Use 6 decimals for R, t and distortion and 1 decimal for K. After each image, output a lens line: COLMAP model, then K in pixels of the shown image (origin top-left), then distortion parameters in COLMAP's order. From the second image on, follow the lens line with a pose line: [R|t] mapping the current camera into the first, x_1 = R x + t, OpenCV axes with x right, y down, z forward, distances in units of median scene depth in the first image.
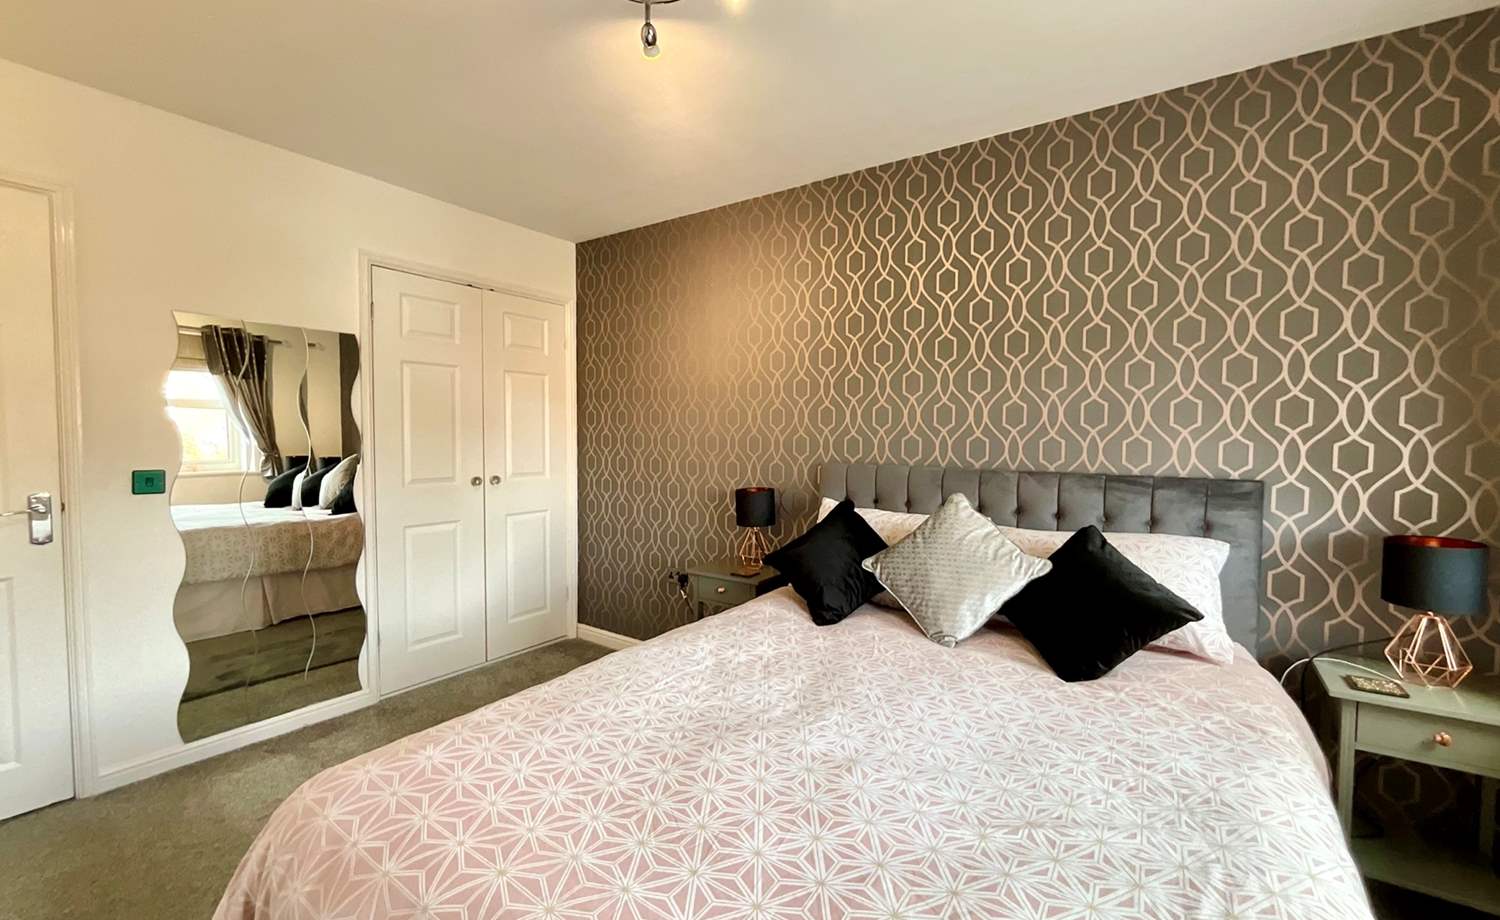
lens RADIAL K [[610.2, 0, 752.6], [0, 610.2, 459.8], [0, 0, 1]] dist [-0.002286, -0.000126]
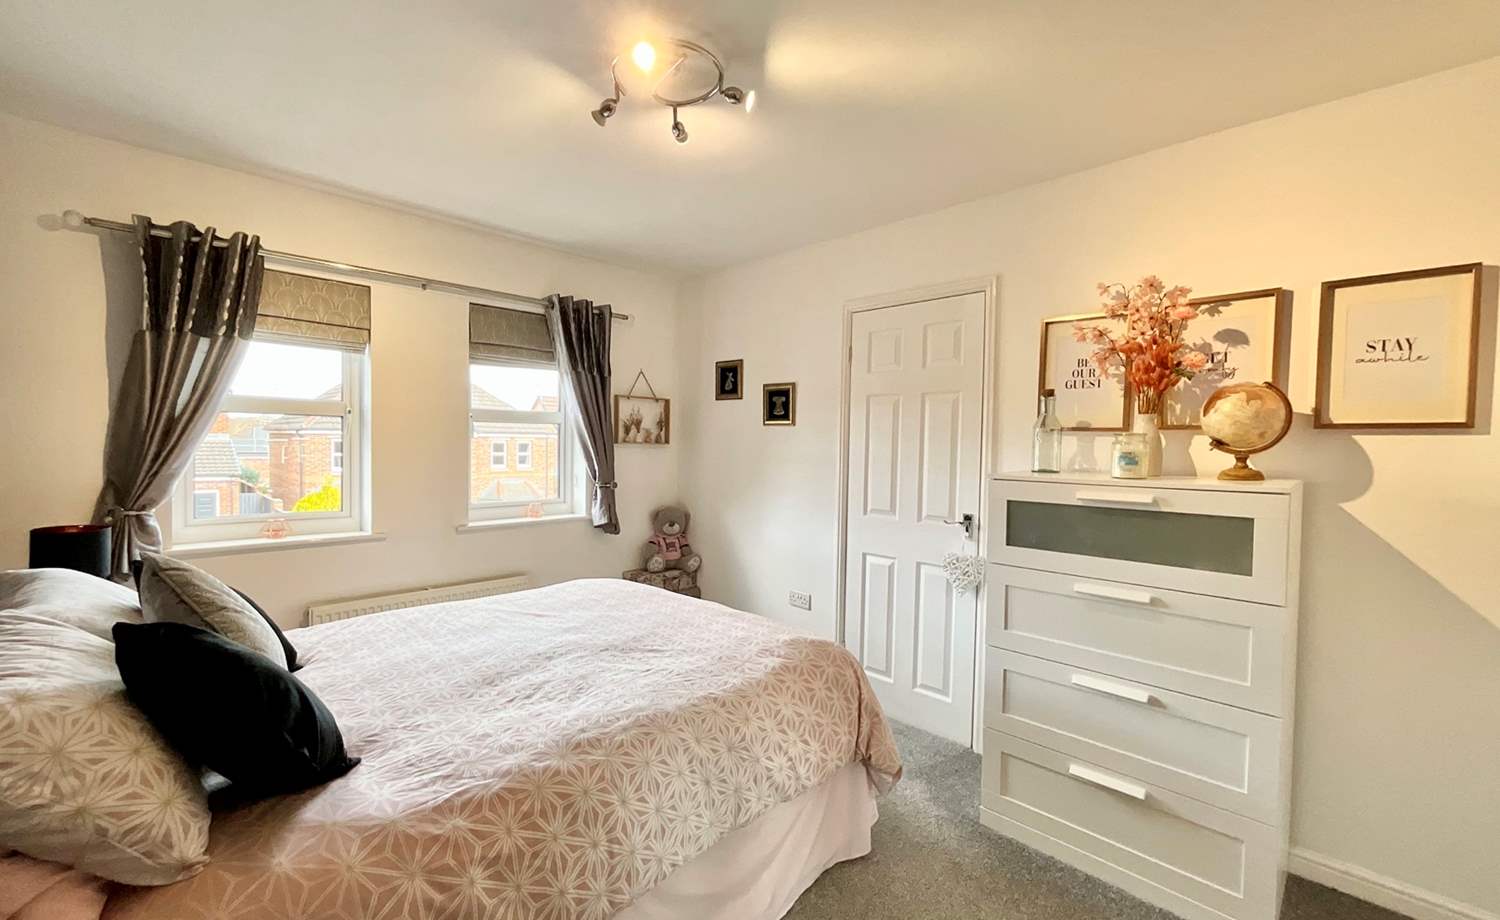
lens RADIAL K [[610.2, 0, 752.6], [0, 610.2, 459.8], [0, 0, 1]] dist [-0.002286, -0.000126]
pose [[-0.983512, -0.033238, 0.177763, -0.492572], [-0.020176, 0.996995, 0.074792, -0.127648], [-0.179715, 0.069973, -0.981227, 1.849813]]
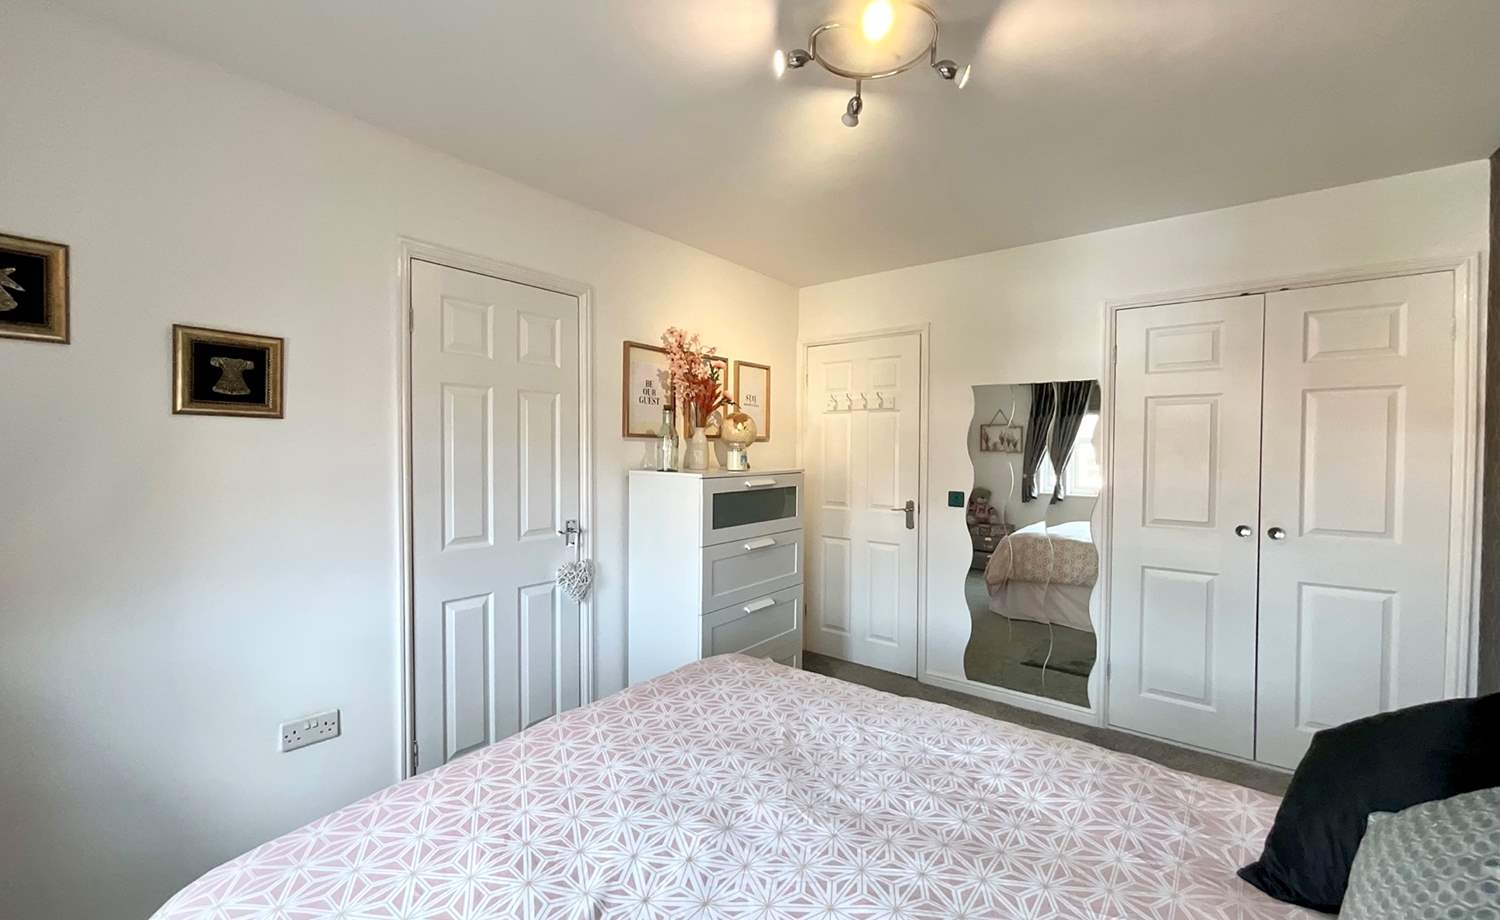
lens RADIAL K [[607.1, 0, 746.3], [0, 607.1, 464.9], [0, 0, 1]] dist [0.007396, 0.000204]
pose [[-0.054507, 0.016247, -0.998381, 0.764057], [-0.048582, 0.998640, 0.018903, -0.071621], [0.997331, 0.049534, -0.053644, 0.718734]]
